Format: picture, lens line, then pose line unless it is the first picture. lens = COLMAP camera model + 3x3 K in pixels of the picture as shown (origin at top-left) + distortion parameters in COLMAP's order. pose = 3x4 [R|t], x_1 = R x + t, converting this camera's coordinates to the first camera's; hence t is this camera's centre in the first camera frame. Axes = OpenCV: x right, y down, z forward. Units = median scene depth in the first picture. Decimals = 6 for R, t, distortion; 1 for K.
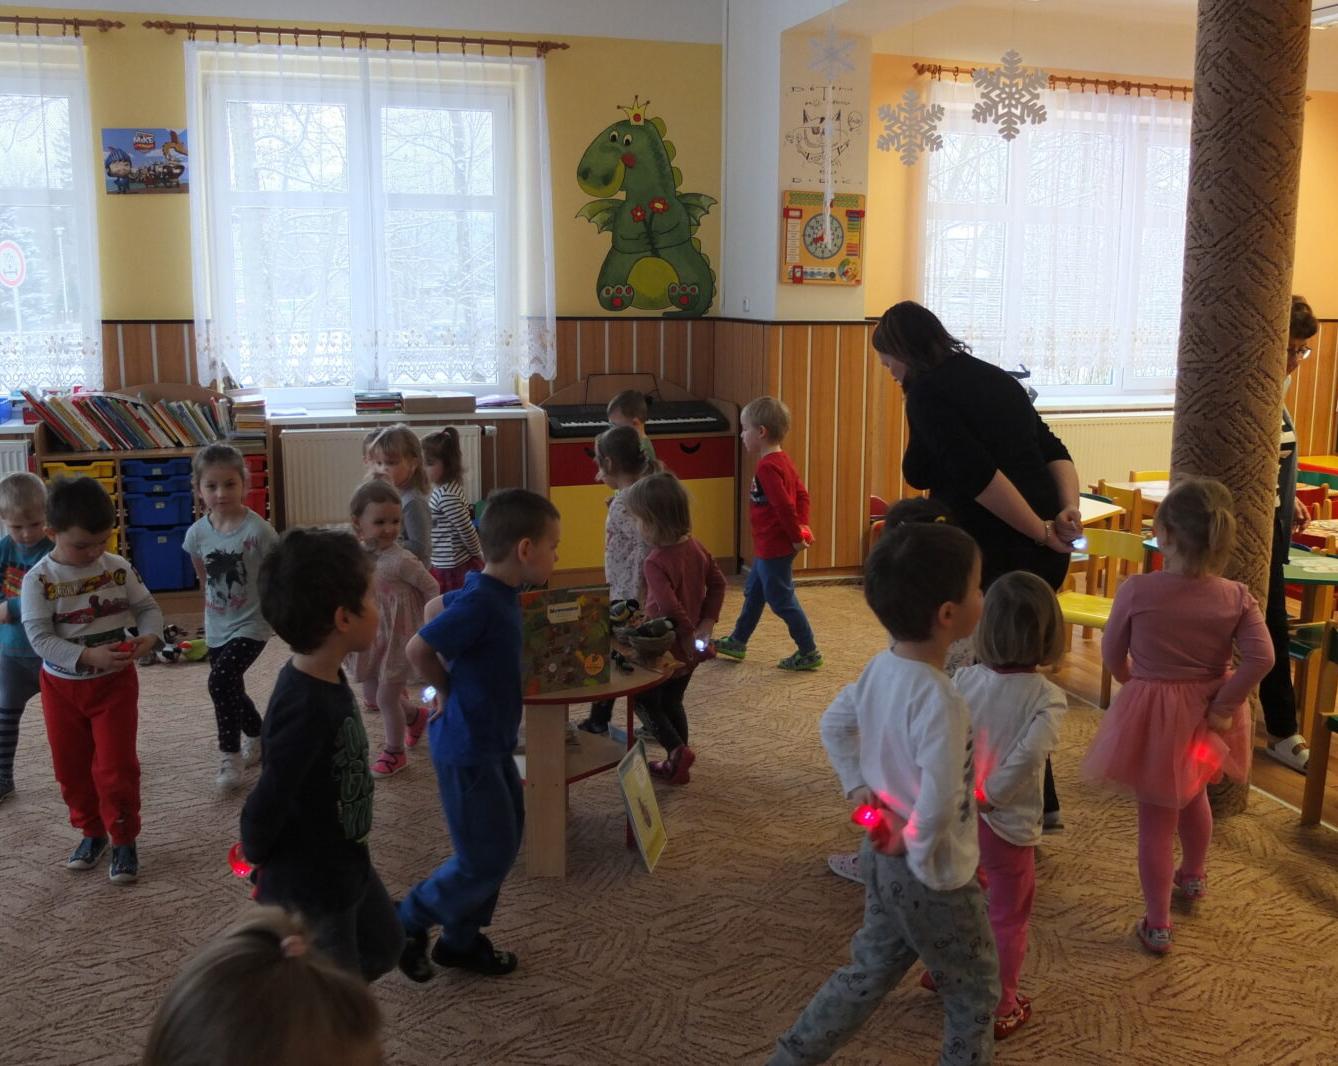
lens RADIAL K [[1269.3, 0, 654.8], [0, 1269.3, 546.5], [0, 0, 1]] dist [-0.067963, 0.000000]
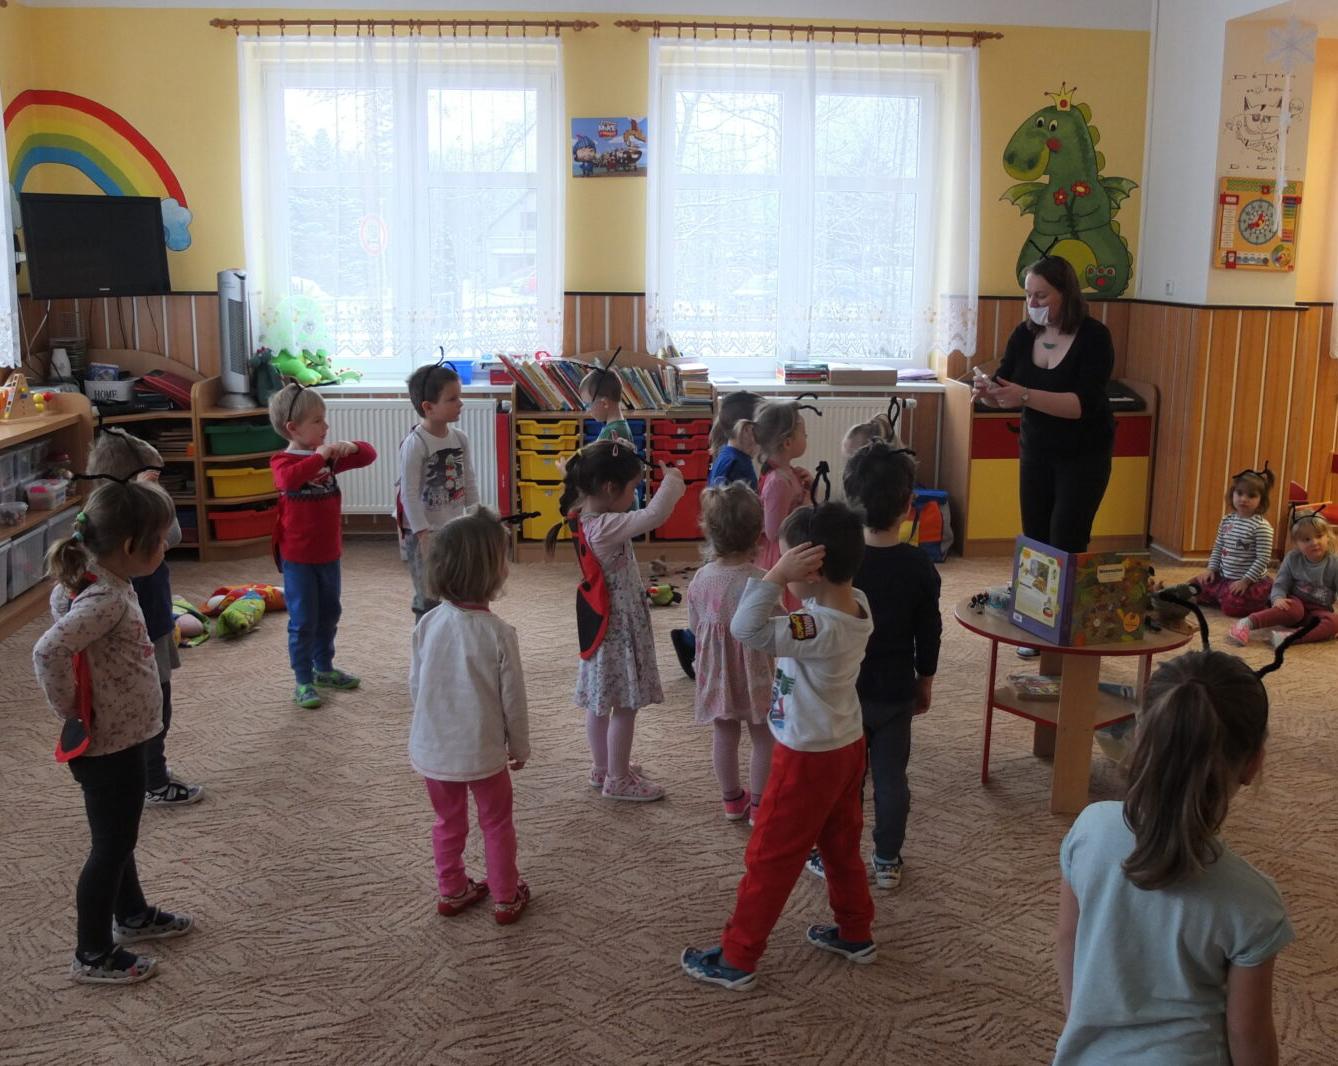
lens RADIAL K [[1282.4, 0, 639.7], [0, 1282.4, 531.1], [0, 0, 1]] dist [-0.095553, 0.000000]
pose [[0.974731, 0.047710, -0.218227, -0.126047], [-0.045590, 0.998851, 0.014744, 0.009762], [0.218680, -0.004423, 0.975787, -0.086631]]
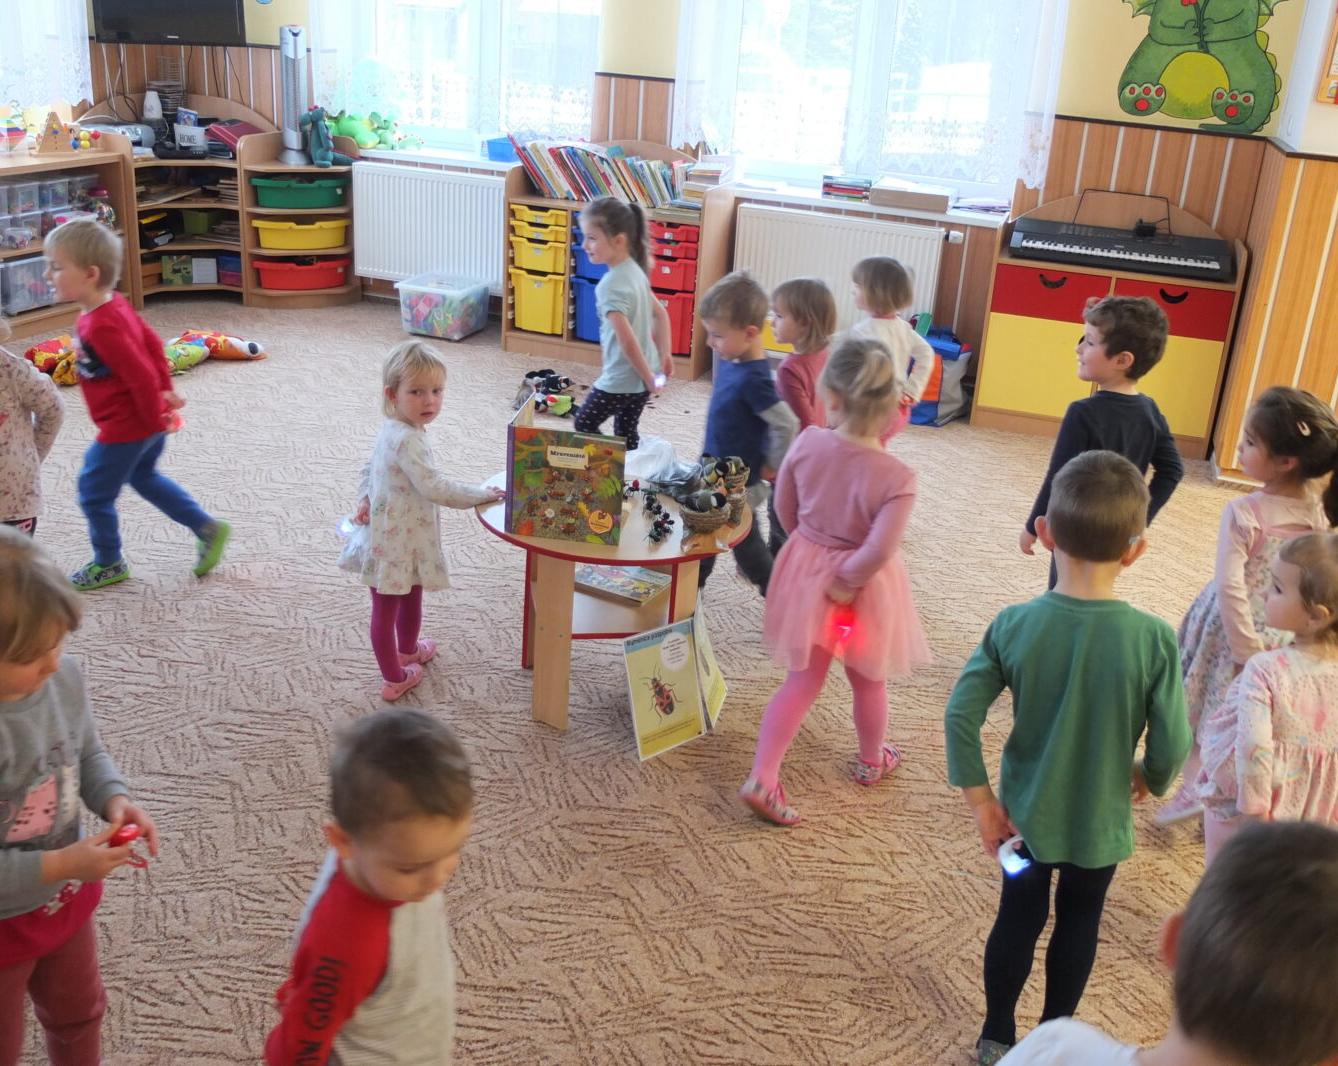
lens RADIAL K [[1269.3, 0, 653.8], [0, 1269.3, 511.8], [0, 0, 1]] dist [-0.067963, 0.000000]
pose [[0.798932, 0.265432, -0.539679, 0.257679], [-0.177419, 0.961423, 0.210212, -0.060741], [0.574657, -0.072195, 0.815204, 0.159811]]
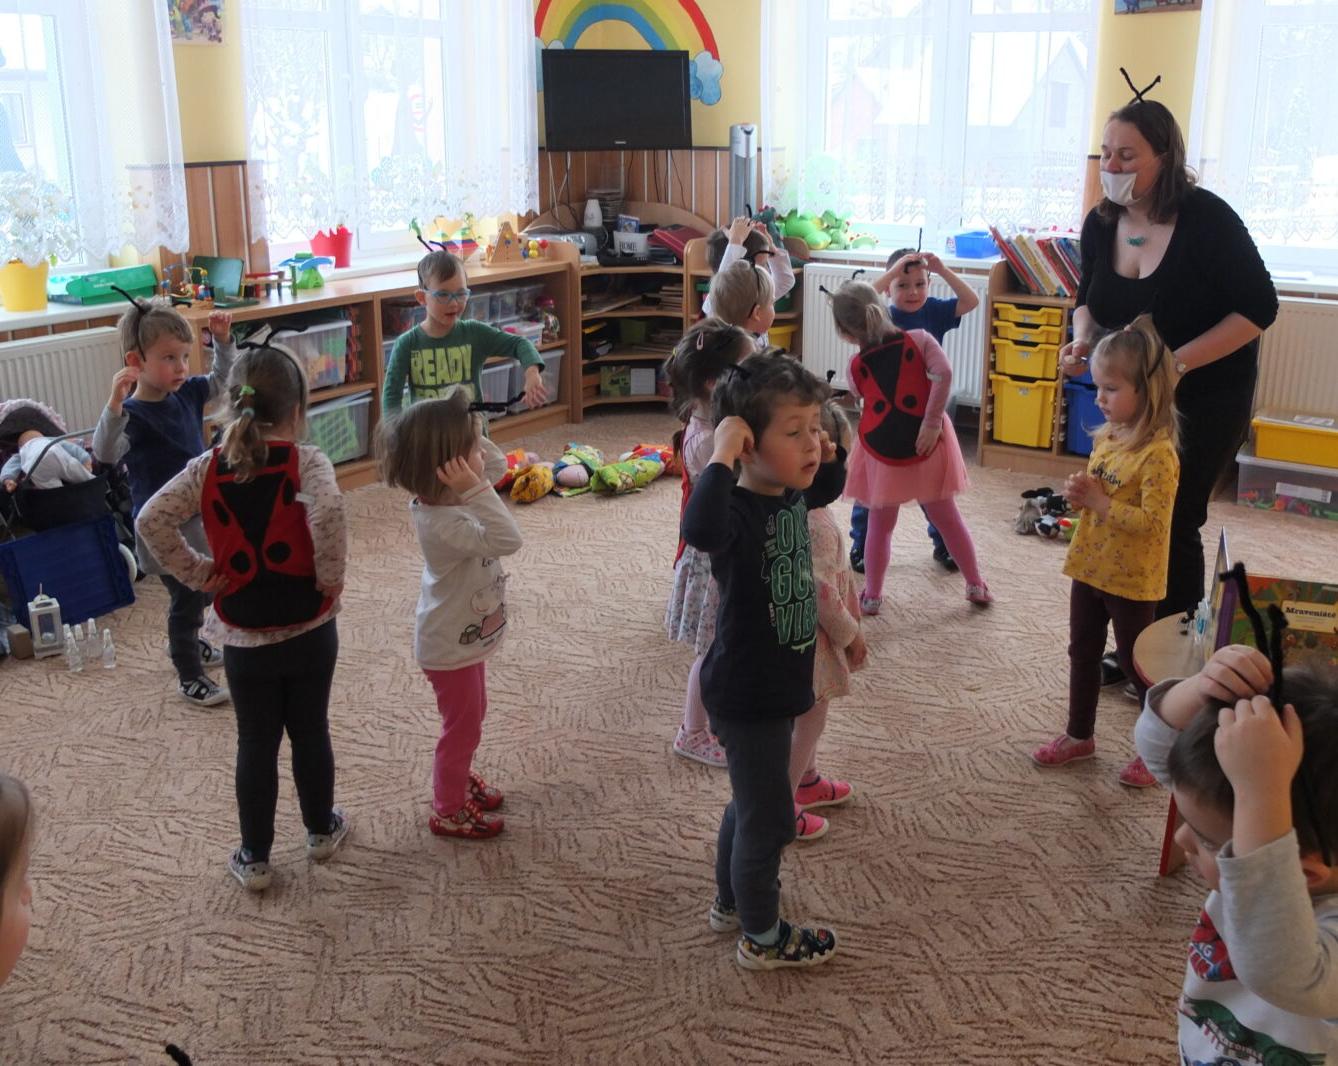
lens RADIAL K [[1282.4, 0, 658.5], [0, 1282.4, 490.8], [0, 0, 1]] dist [-0.095553, 0.000000]
pose [[0.631978, 0.208616, -0.746380, 0.102874], [-0.145524, 0.977901, 0.150109, -0.033664], [0.761201, 0.013750, 0.648370, 0.166618]]
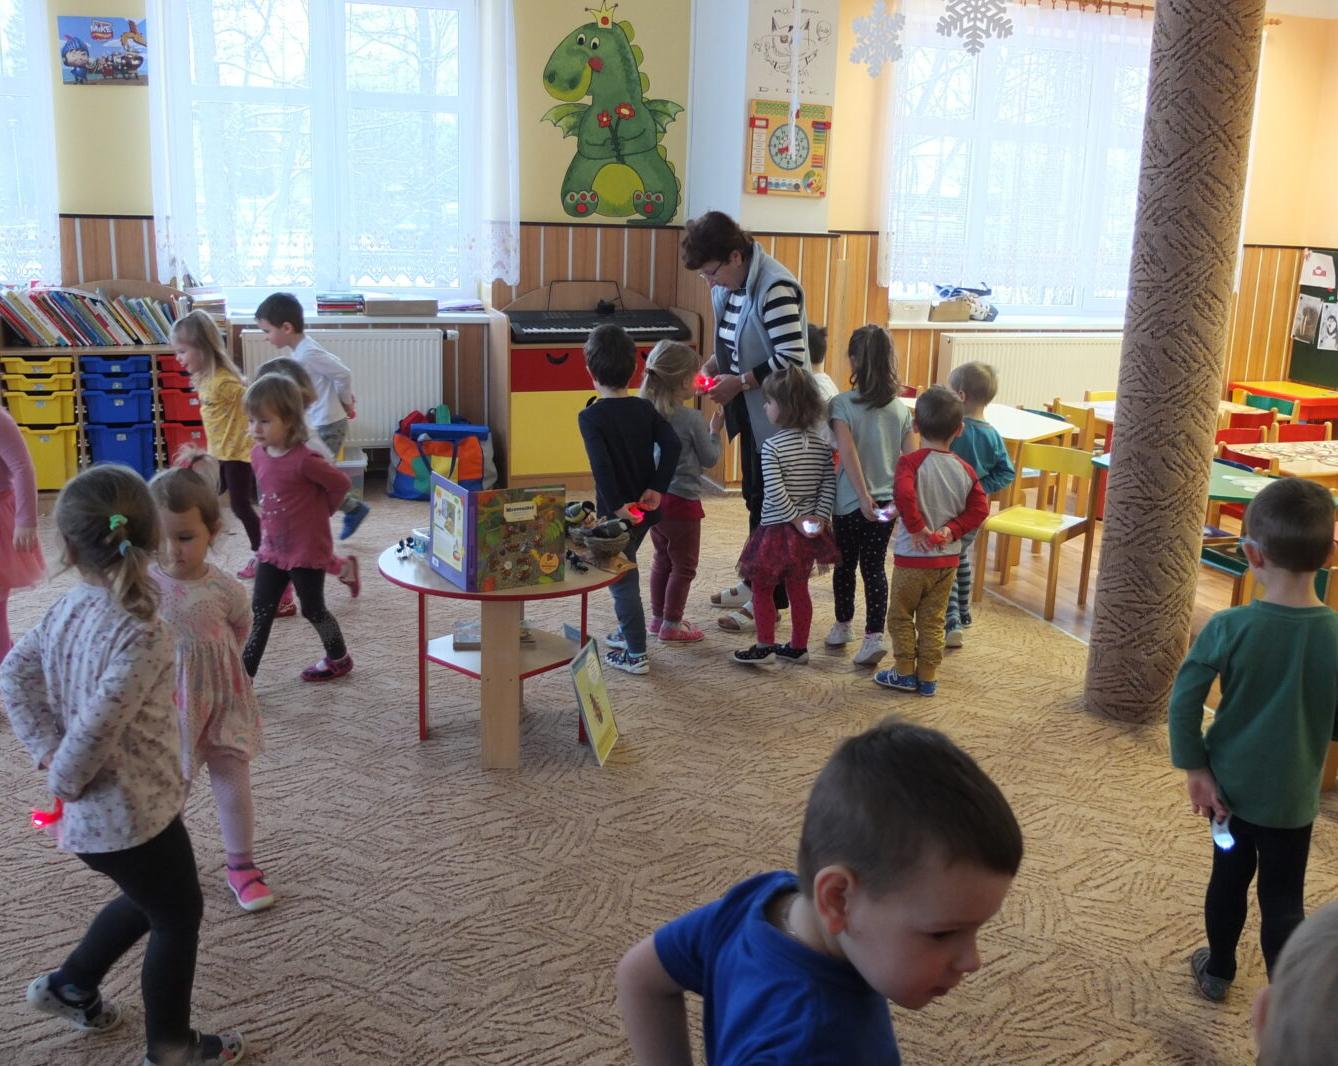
lens RADIAL K [[1269.3, 0, 653.1], [0, 1269.3, 542.4], [0, 0, 1]] dist [-0.067963, 0.000000]
pose [[0.999375, 0.019631, 0.029399, 0.002981], [-0.021489, 0.997701, 0.064265, 0.004866], [-0.028070, -0.064857, 0.997500, -0.011808]]
